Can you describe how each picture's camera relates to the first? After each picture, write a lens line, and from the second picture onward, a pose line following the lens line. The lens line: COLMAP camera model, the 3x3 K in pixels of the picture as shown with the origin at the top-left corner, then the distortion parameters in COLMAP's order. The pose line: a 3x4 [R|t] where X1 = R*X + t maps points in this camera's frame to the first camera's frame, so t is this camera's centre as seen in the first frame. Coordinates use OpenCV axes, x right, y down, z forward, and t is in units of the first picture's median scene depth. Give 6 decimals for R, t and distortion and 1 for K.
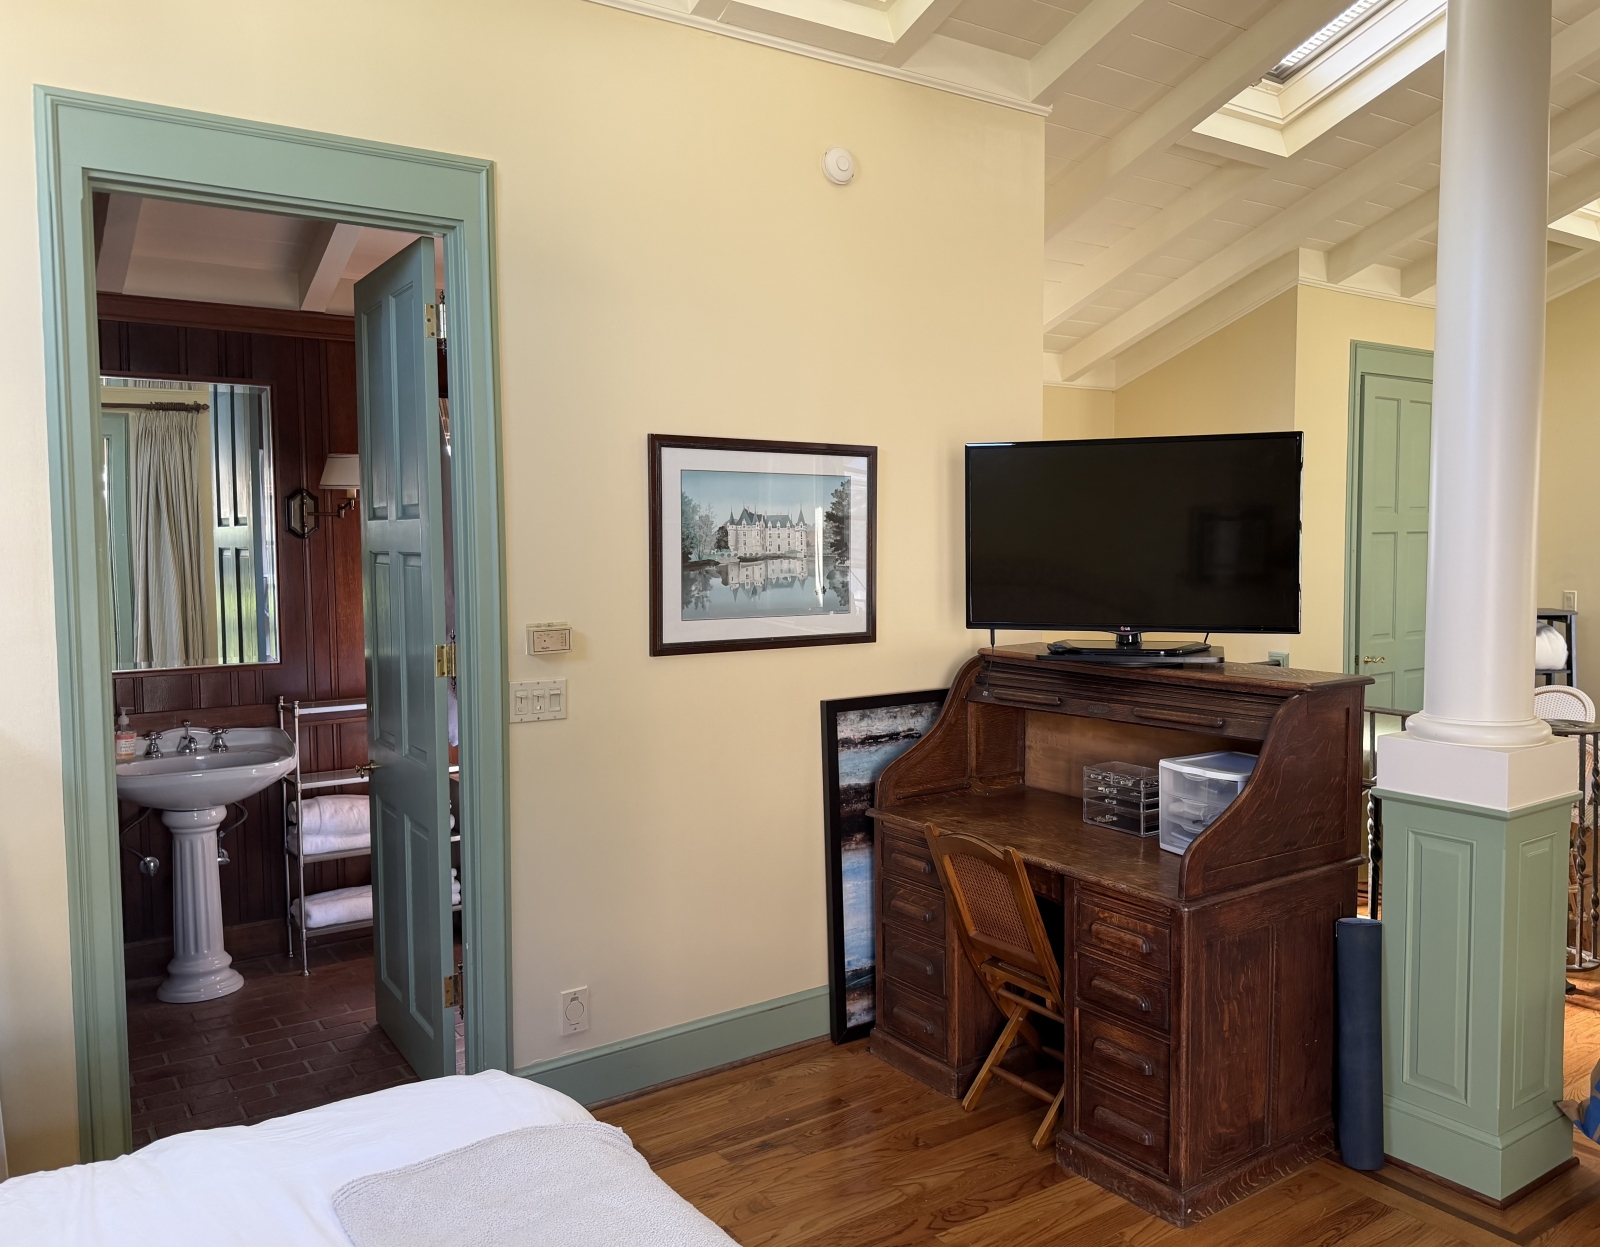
lens RADIAL K [[1259.1, 0, 900.3], [0, 1259.1, 619.9], [0, 0, 1]] dist [-0.004342, -0.004074]
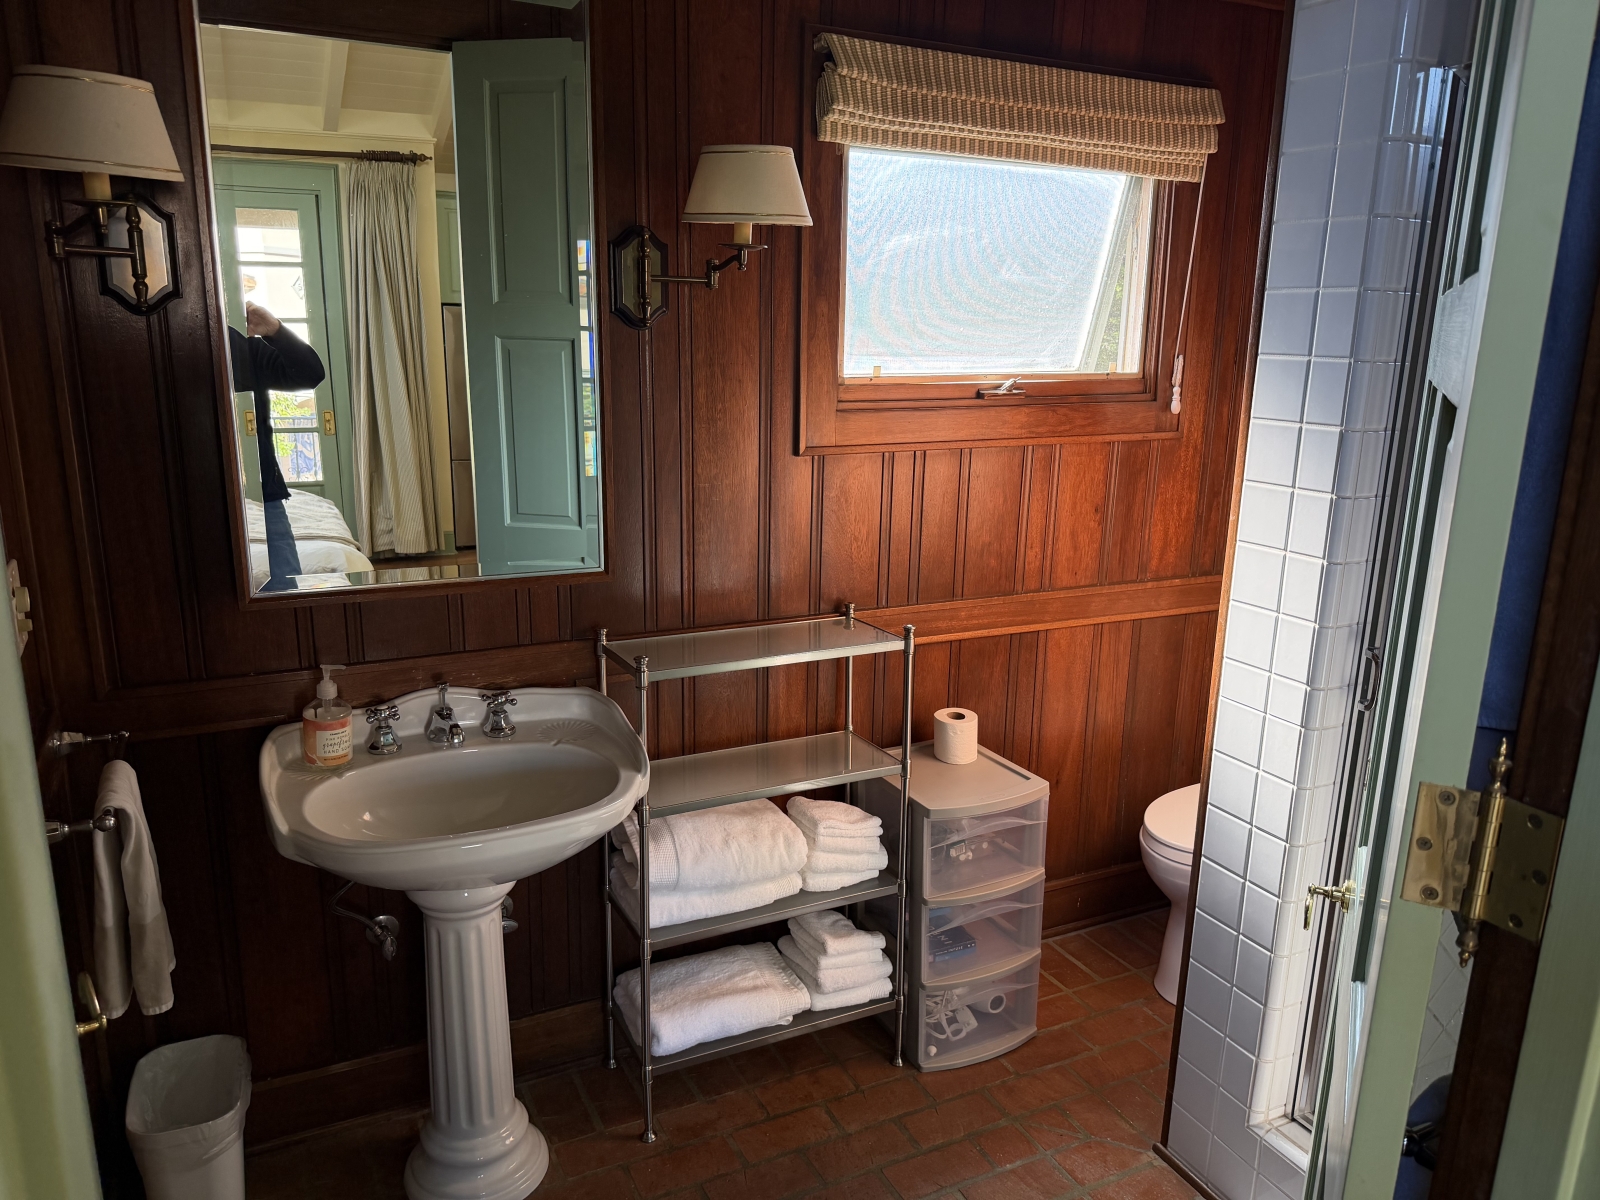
lens RADIAL K [[1115.8, 0, 802.0], [0, 1115.8, 603.7], [0, 0, 1]] dist [0.060198, -0.001132]
pose [[0.983099, 0.065029, -0.171135, -0.334406], [-0.034434, 0.983785, 0.176016, -0.037922], [0.179806, -0.167148, 0.969397, 0.564753]]
